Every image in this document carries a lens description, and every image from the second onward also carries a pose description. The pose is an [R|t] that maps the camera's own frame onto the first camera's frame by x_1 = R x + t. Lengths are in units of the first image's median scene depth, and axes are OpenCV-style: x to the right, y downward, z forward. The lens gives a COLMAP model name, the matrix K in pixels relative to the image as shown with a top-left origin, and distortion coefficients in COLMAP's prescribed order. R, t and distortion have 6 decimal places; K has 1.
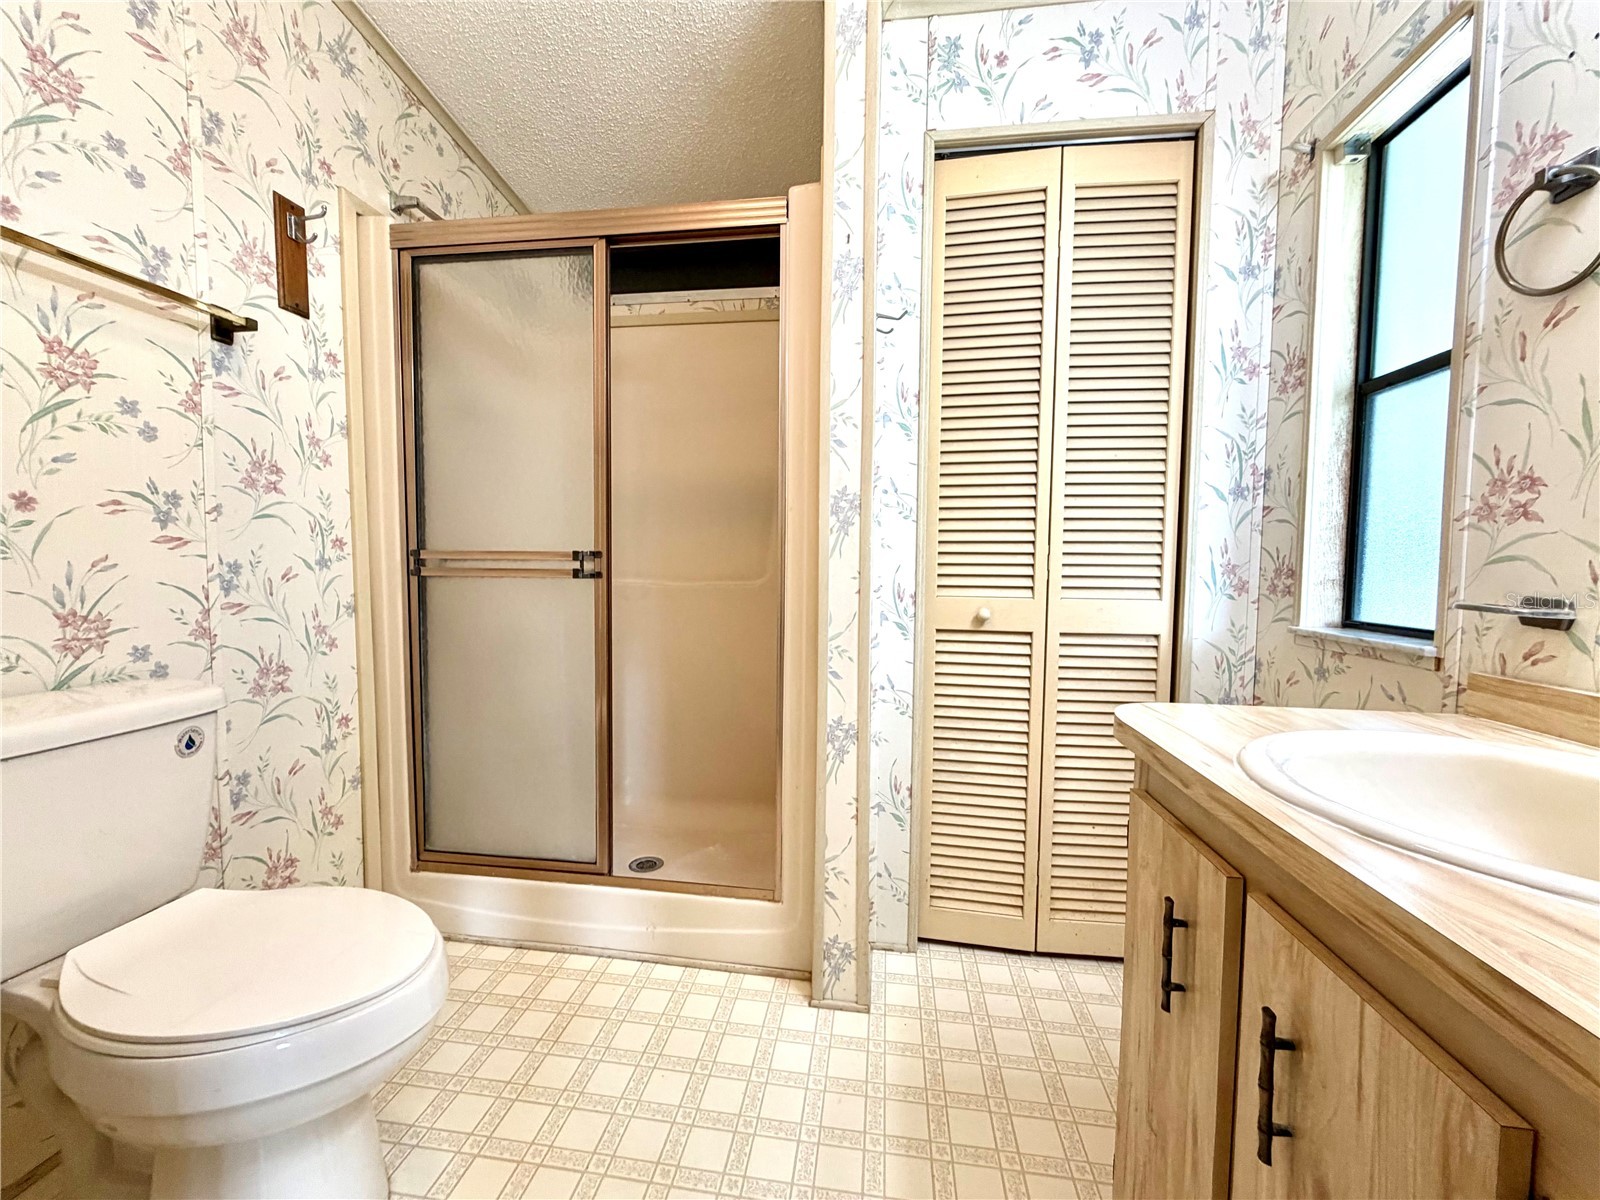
lens RADIAL K [[637.6, 0, 796.6], [0, 637.6, 602.5], [0, 0, 1]] dist [-0.000061, -0.000213]
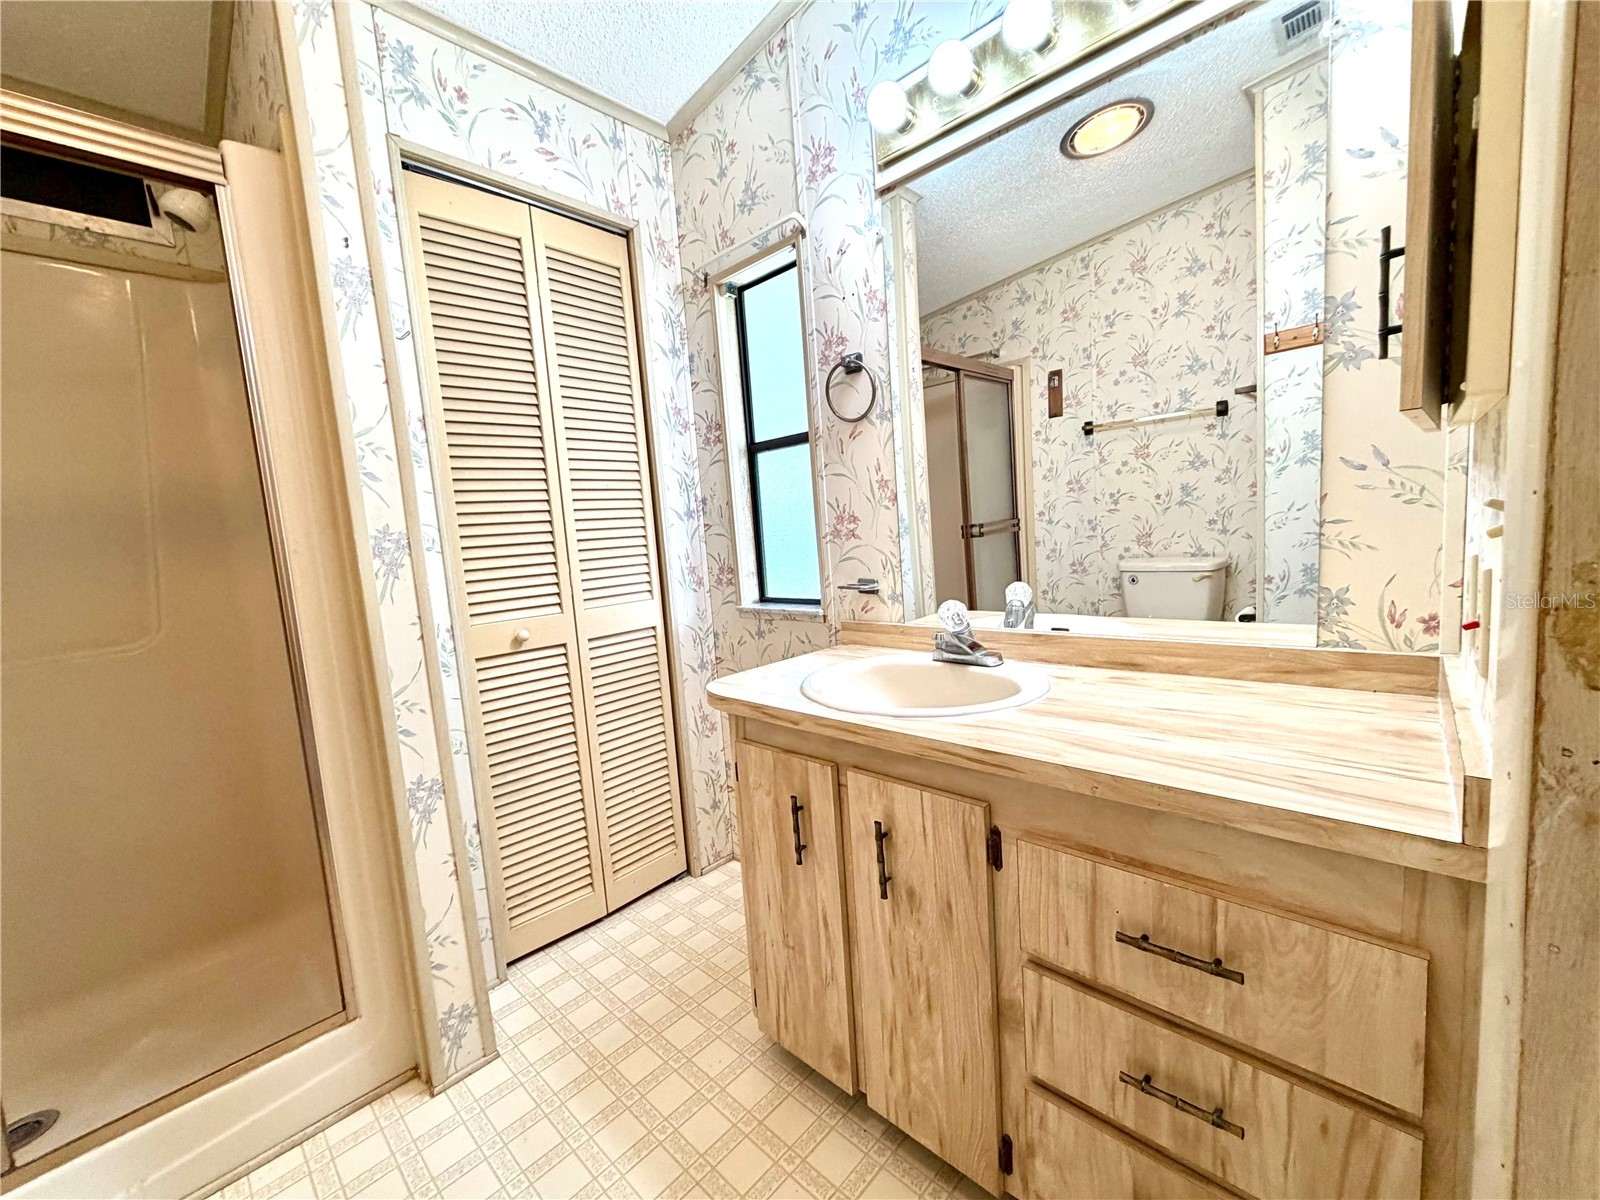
lens RADIAL K [[637.6, 0, 796.6], [0, 637.6, 602.5], [0, 0, 1]] dist [-0.000061, -0.000213]
pose [[0.581049, -0.142777, 0.801247, -0.311144], [0.126144, 0.988394, 0.084649, -0.074885], [-0.804033, 0.051887, 0.592316, 0.011520]]
